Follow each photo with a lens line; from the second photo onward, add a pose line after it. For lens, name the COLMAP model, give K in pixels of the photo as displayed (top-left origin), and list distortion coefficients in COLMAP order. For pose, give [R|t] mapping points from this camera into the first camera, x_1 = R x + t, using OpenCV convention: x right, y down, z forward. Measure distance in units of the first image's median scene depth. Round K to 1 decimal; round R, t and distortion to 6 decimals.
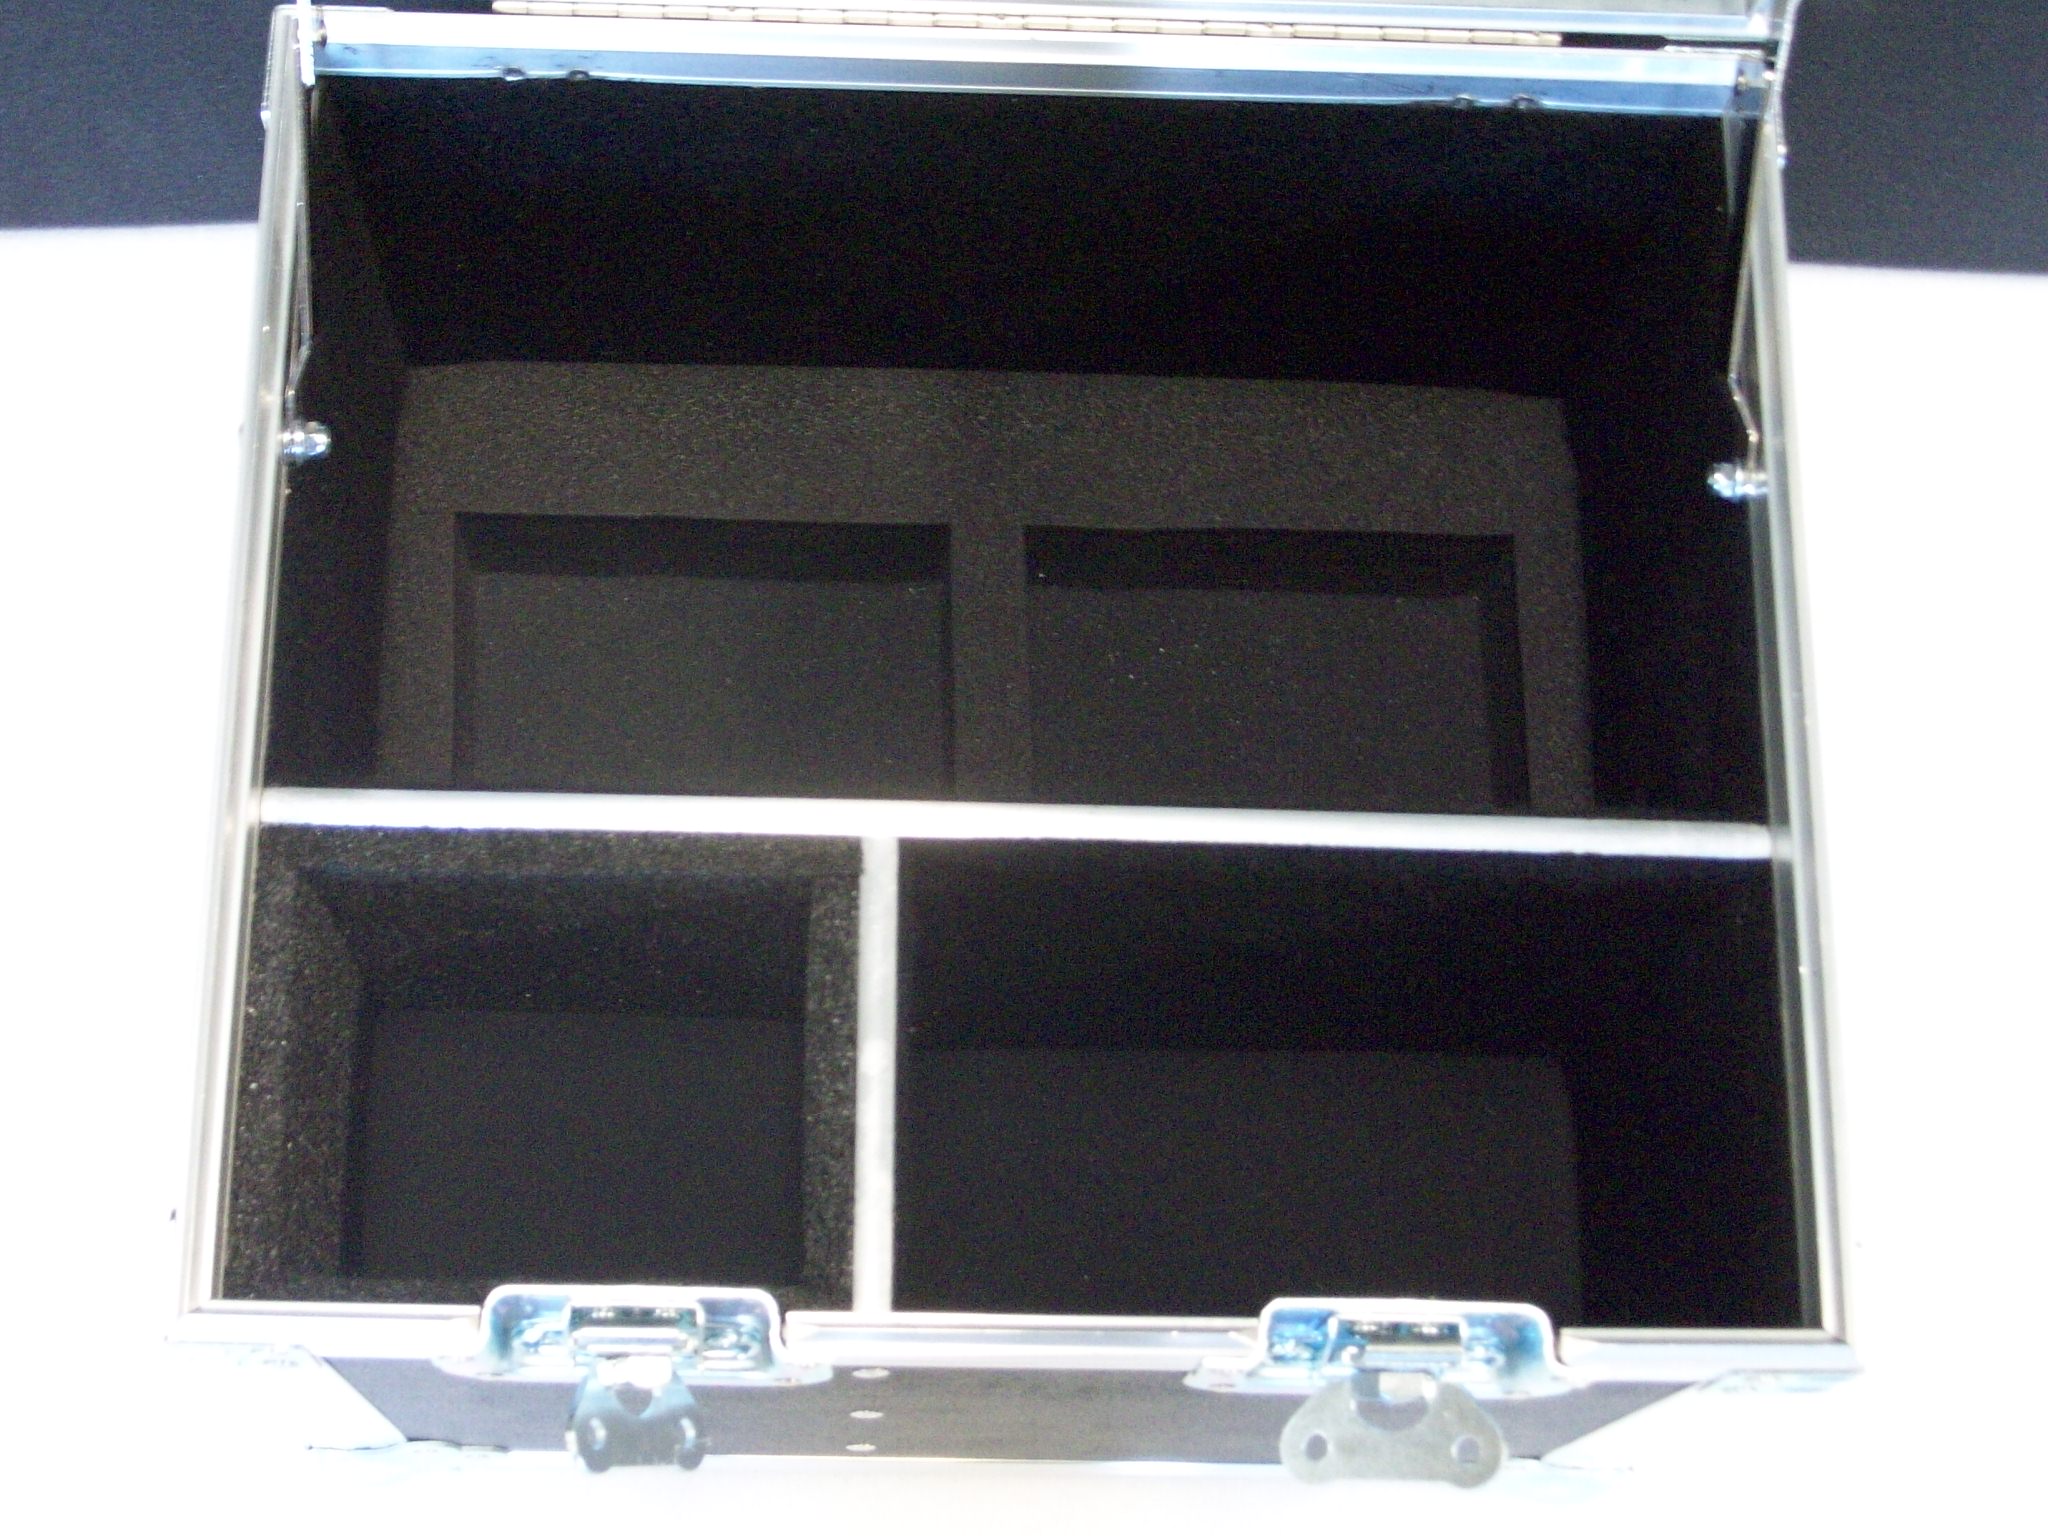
lens RADIAL K [[3205.5, 0, 1024.0], [0, 3205.5, 768.0], [0, 0, 1]] dist [-0.119578, 0.081261]
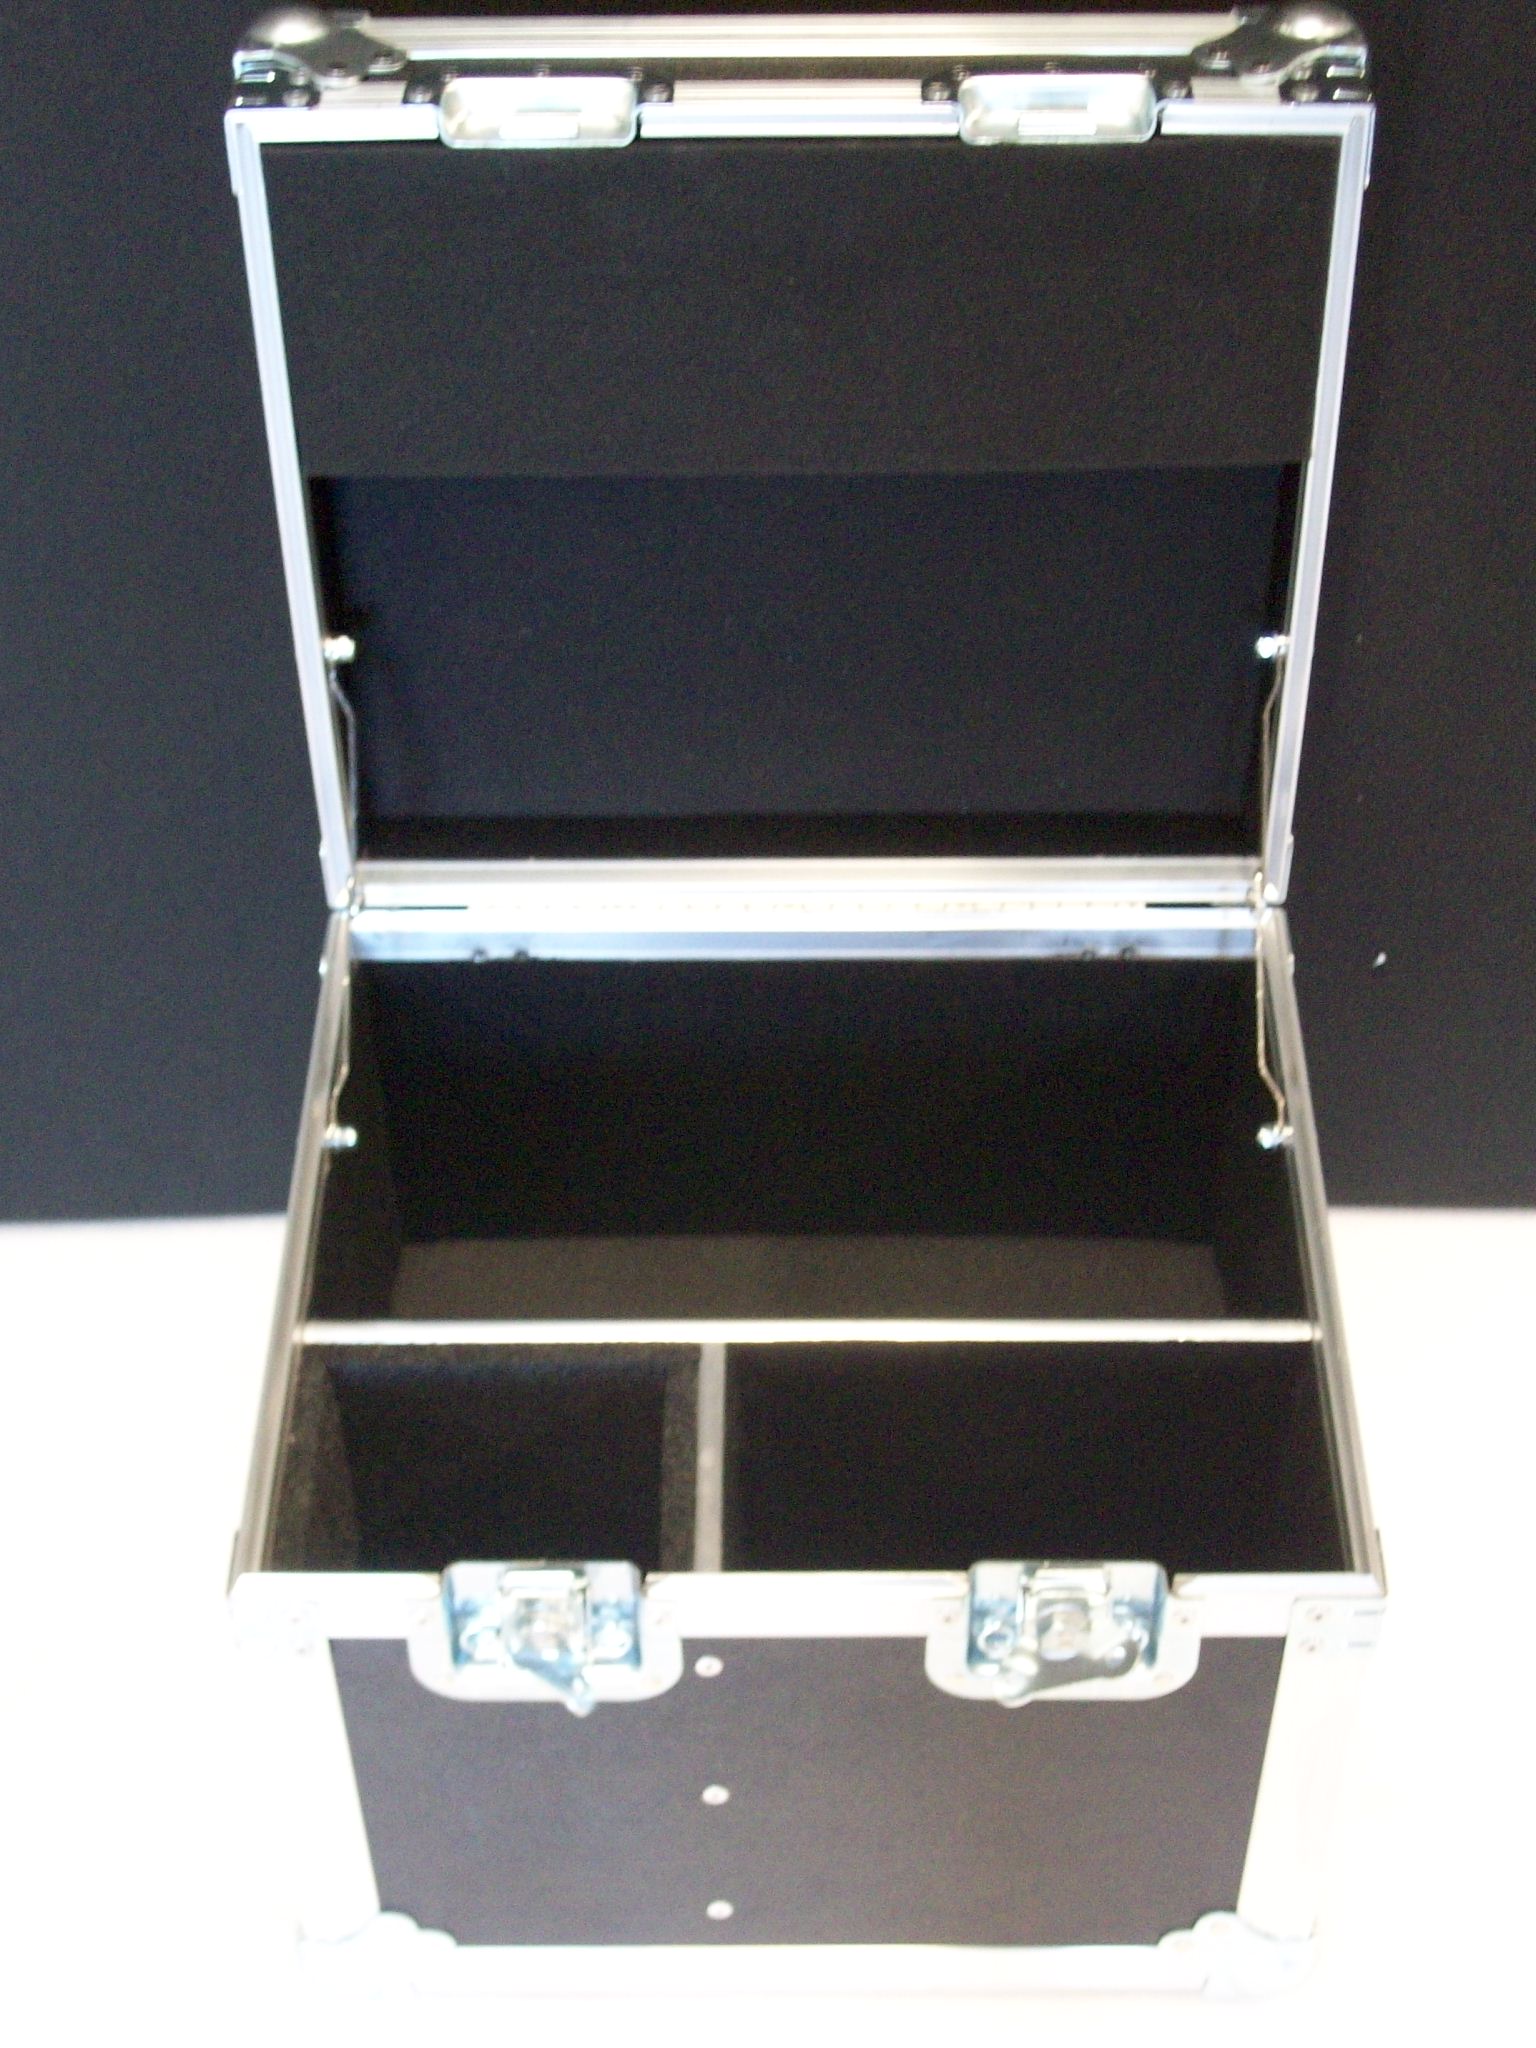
lens RADIAL K [[3205.5, 0, 882.6], [0, 3205.5, 1029.1], [0, 0, 1]] dist [-0.119578, 0.081261]
pose [[0.999311, -0.036680, -0.005656, 0.048198], [0.029627, 0.880190, -0.473696, 0.603046], [0.022353, 0.473202, 0.880670, -0.390177]]
